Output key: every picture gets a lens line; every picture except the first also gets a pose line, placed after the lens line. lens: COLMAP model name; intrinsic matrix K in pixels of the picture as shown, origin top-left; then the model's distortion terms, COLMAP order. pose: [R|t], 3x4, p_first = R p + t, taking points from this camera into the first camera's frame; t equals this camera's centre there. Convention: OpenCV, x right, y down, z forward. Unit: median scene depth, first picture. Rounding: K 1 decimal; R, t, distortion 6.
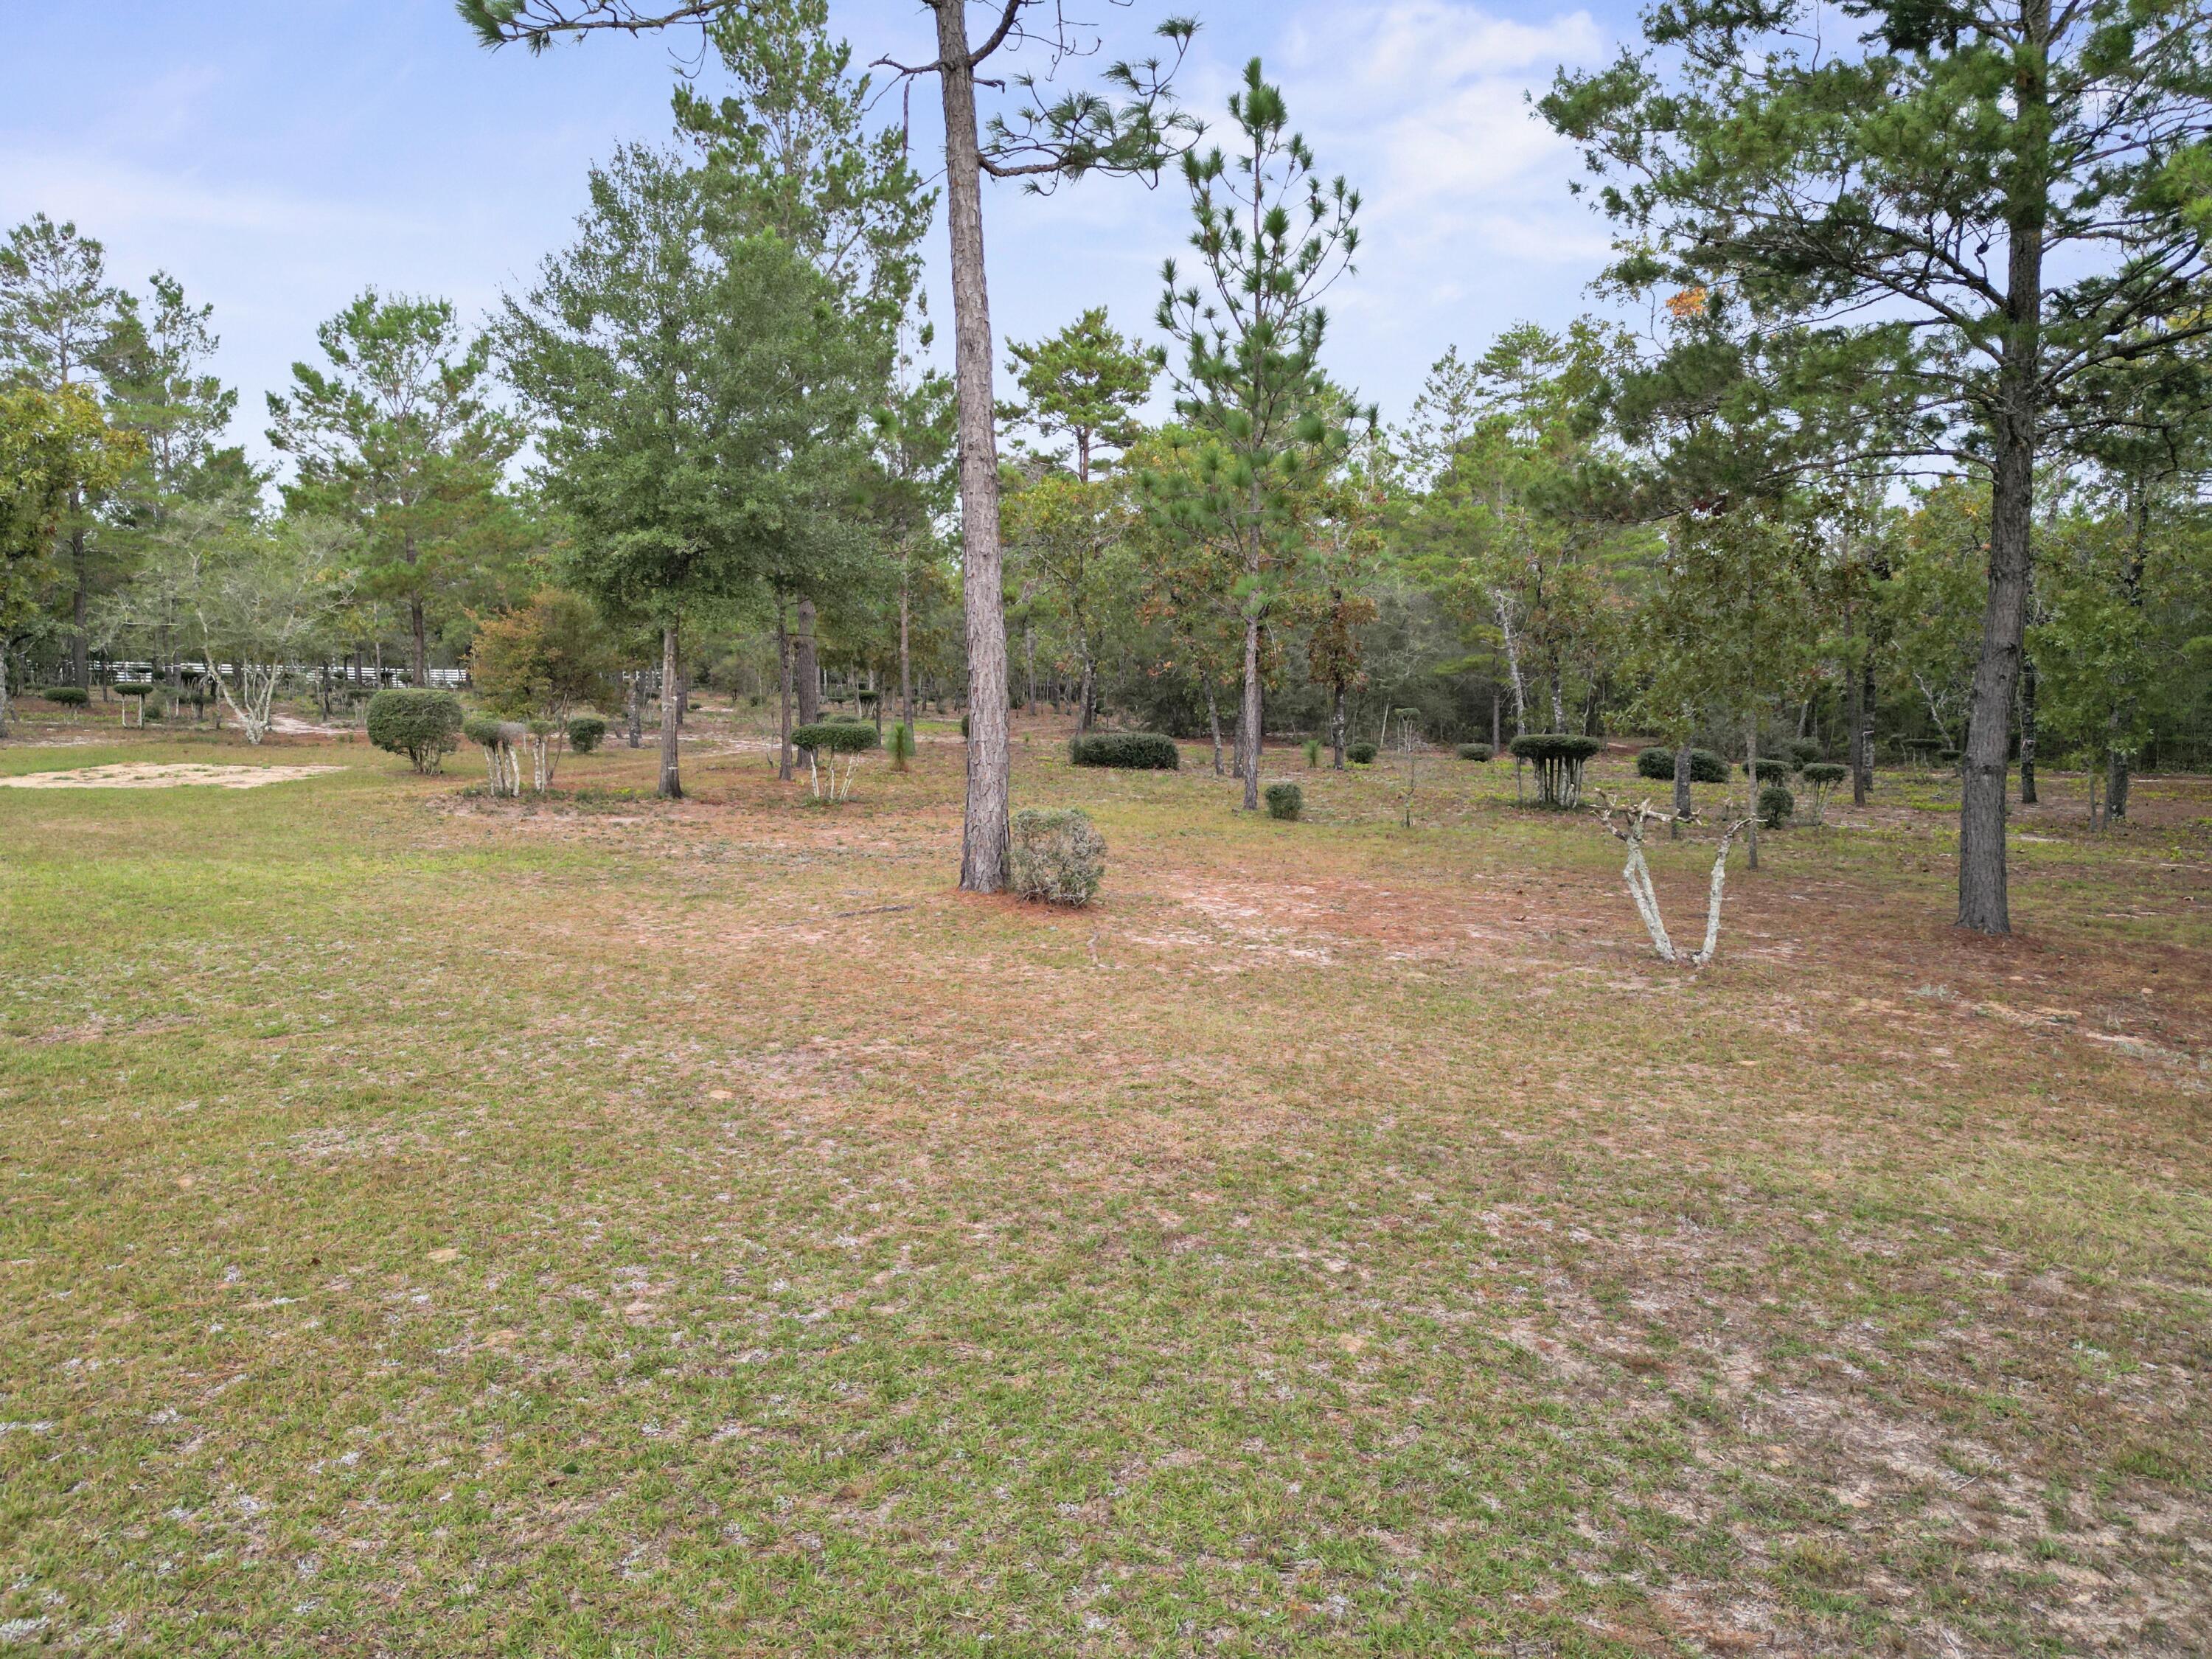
lens RADIAL K [[1589.2, 0, 1106.0], [0, 1589.2, 829.5], [0, 0, 1]] dist [0.057491, -0.068096]
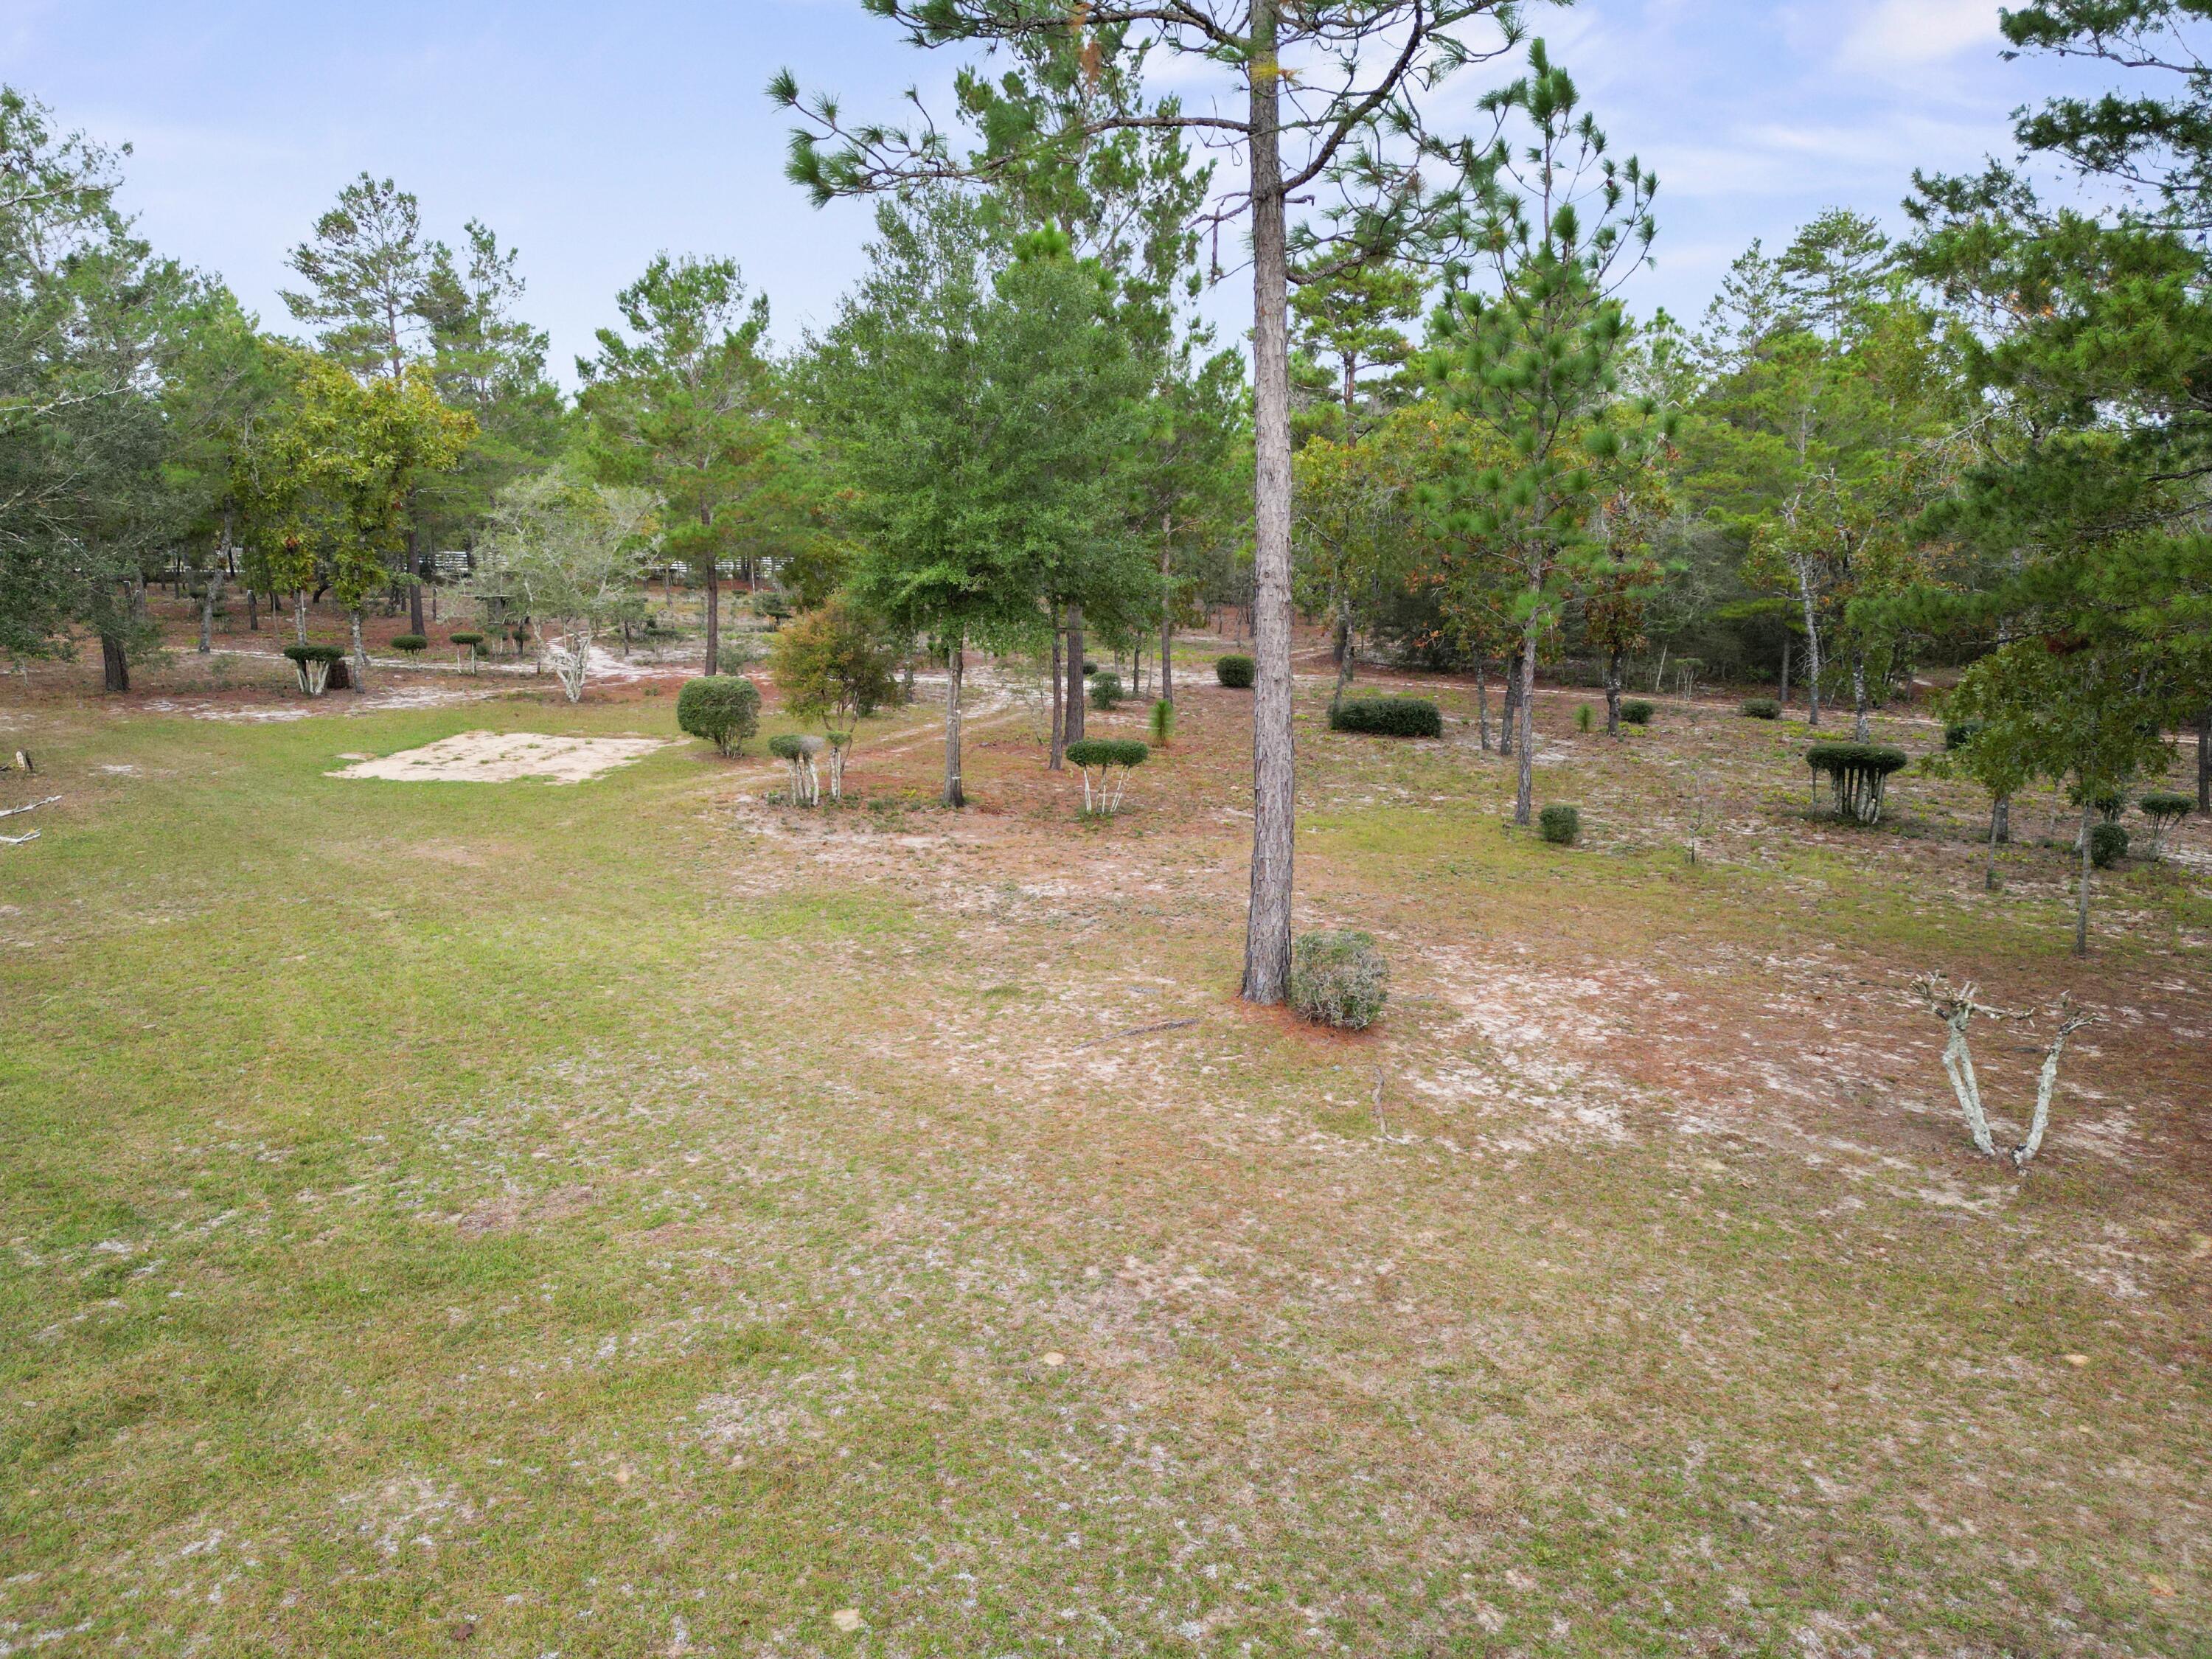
lens RADIAL K [[1574.7, 0, 1102.1], [0, 1574.7, 862.5], [0, 0, 1]] dist [0.052923, -0.033664]
pose [[0.986910, 0.016184, -0.160461, -0.005960], [-0.004441, 0.997302, 0.073269, -0.038970], [0.161214, -0.071597, 0.984319, -0.006802]]
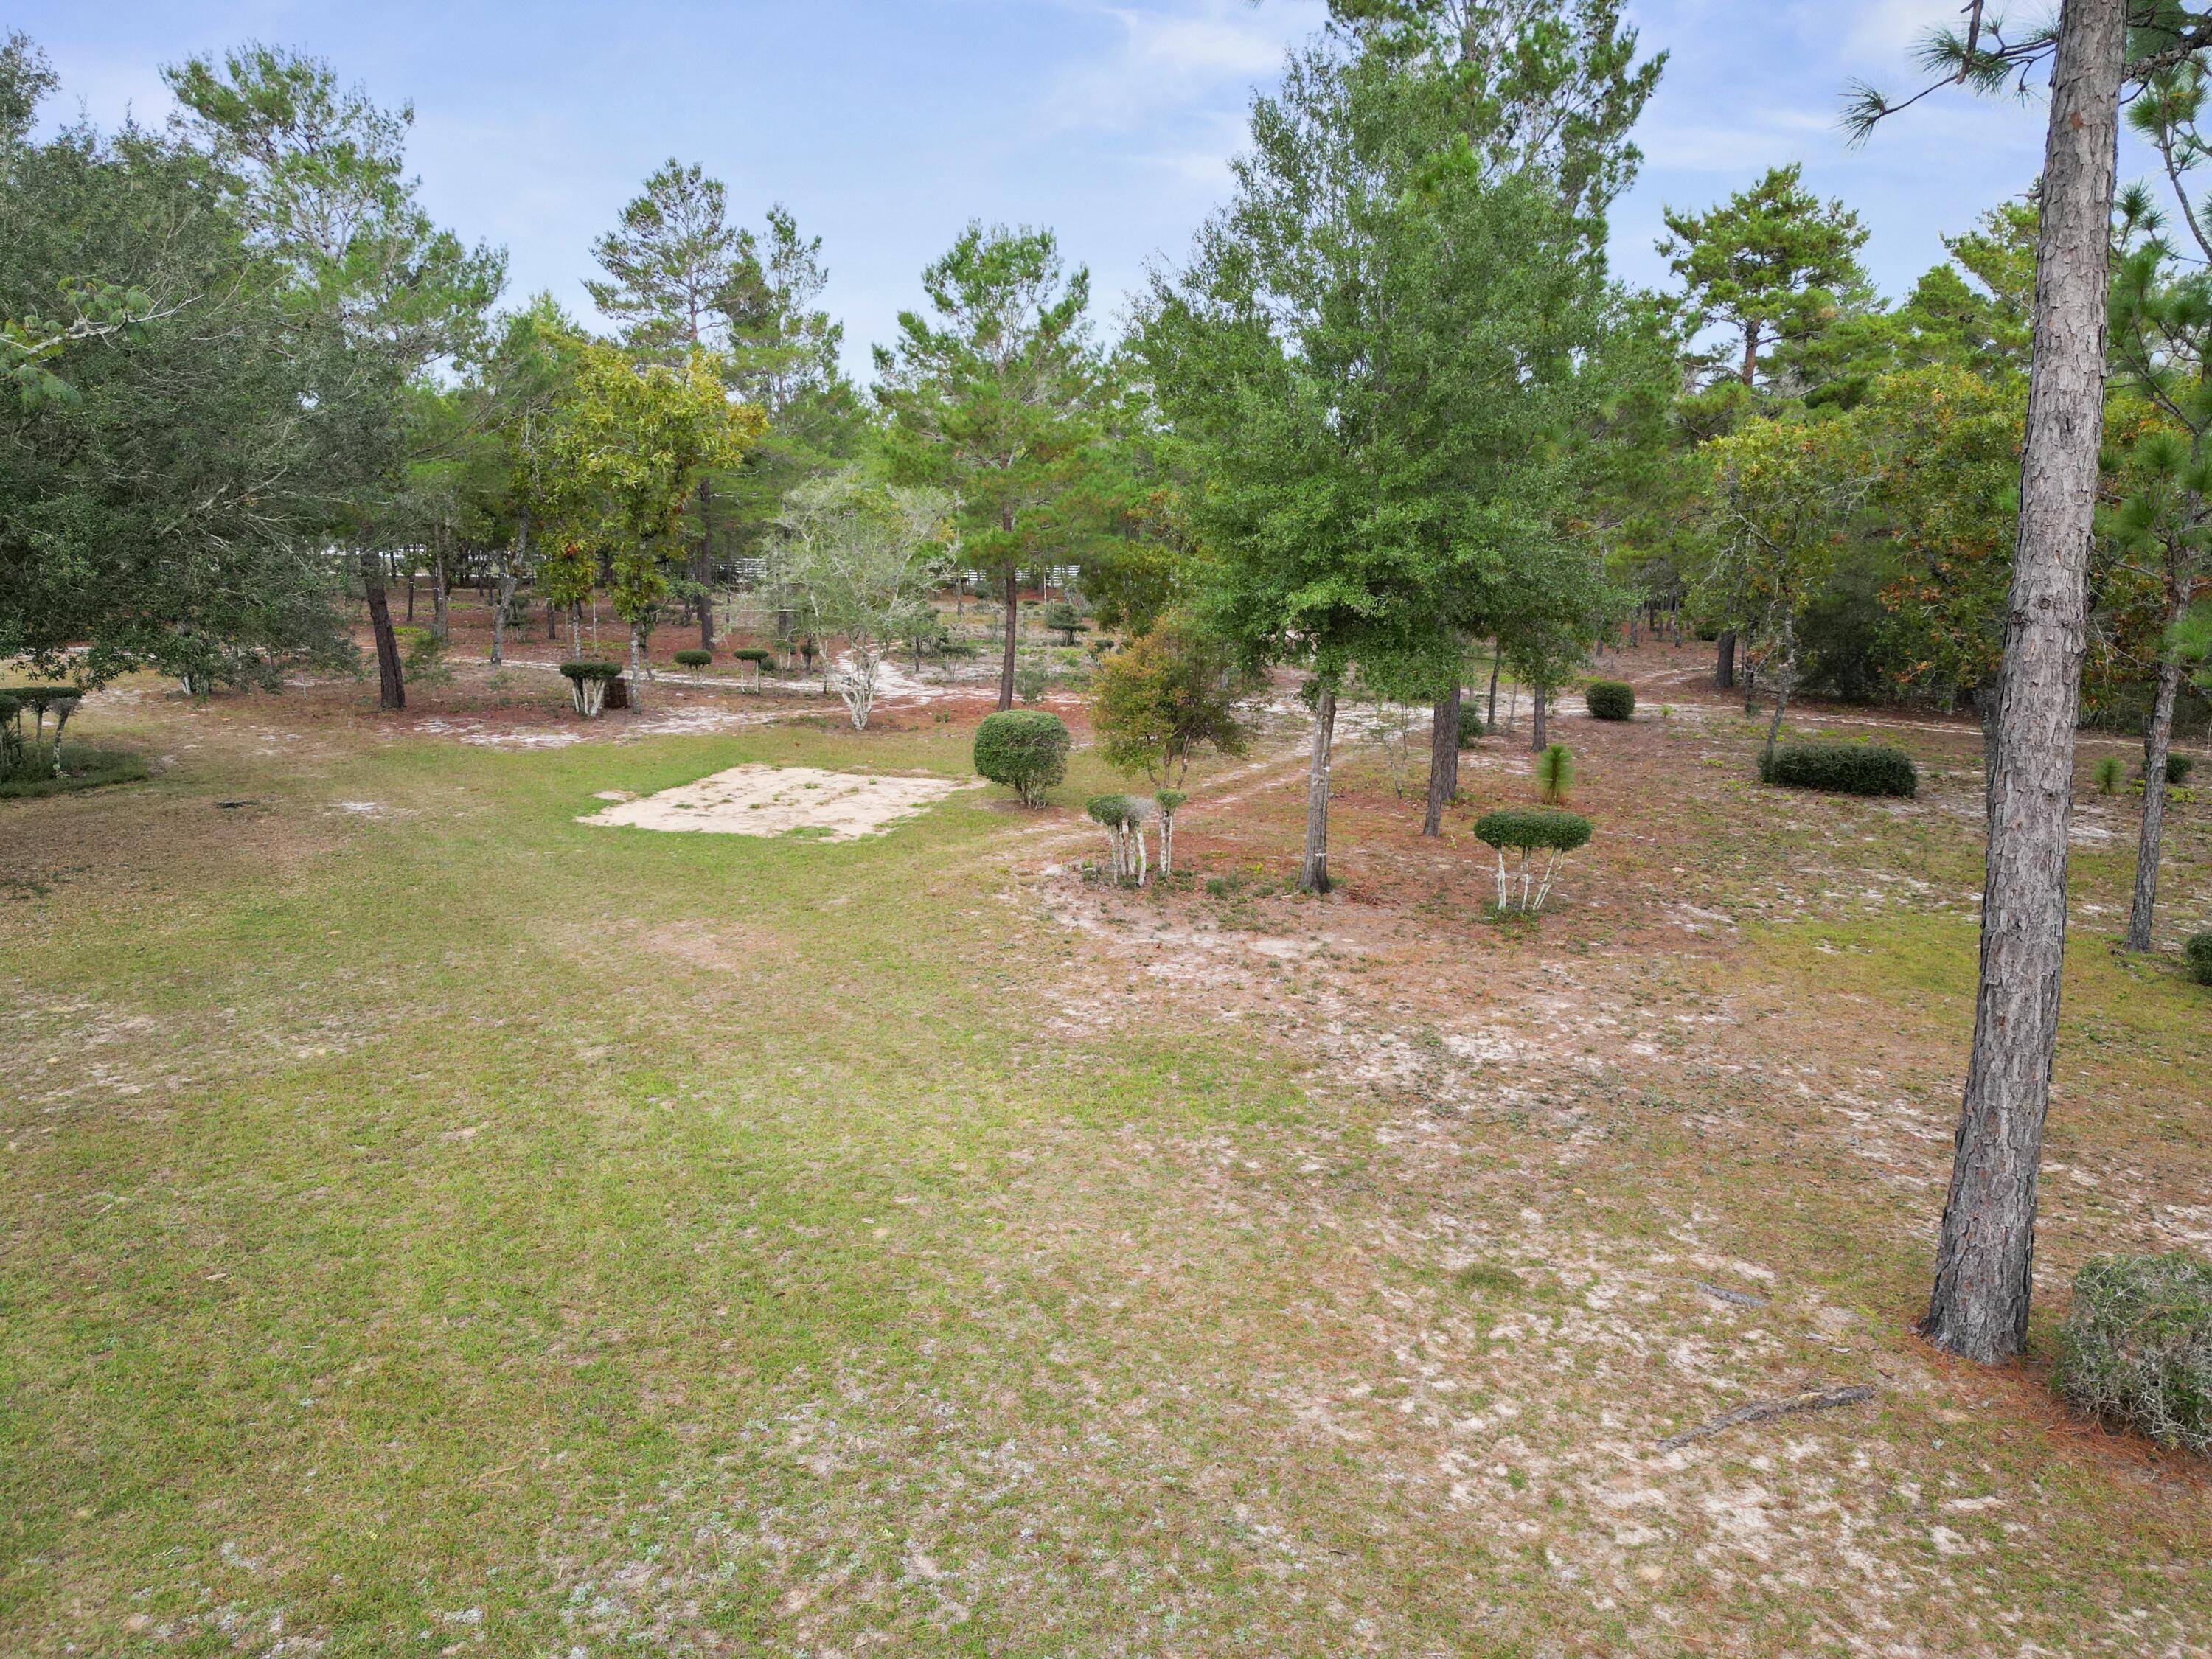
lens RADIAL K [[1716.3, 0, 1111.2], [0, 1716.3, 925.6], [0, 0, 1]] dist [0.091562, -0.091476]
pose [[0.942773, 0.058203, -0.328316, -0.054182], [-0.029908, 0.995440, 0.090585, -0.051966], [0.332091, -0.075581, 0.940214, 0.089929]]
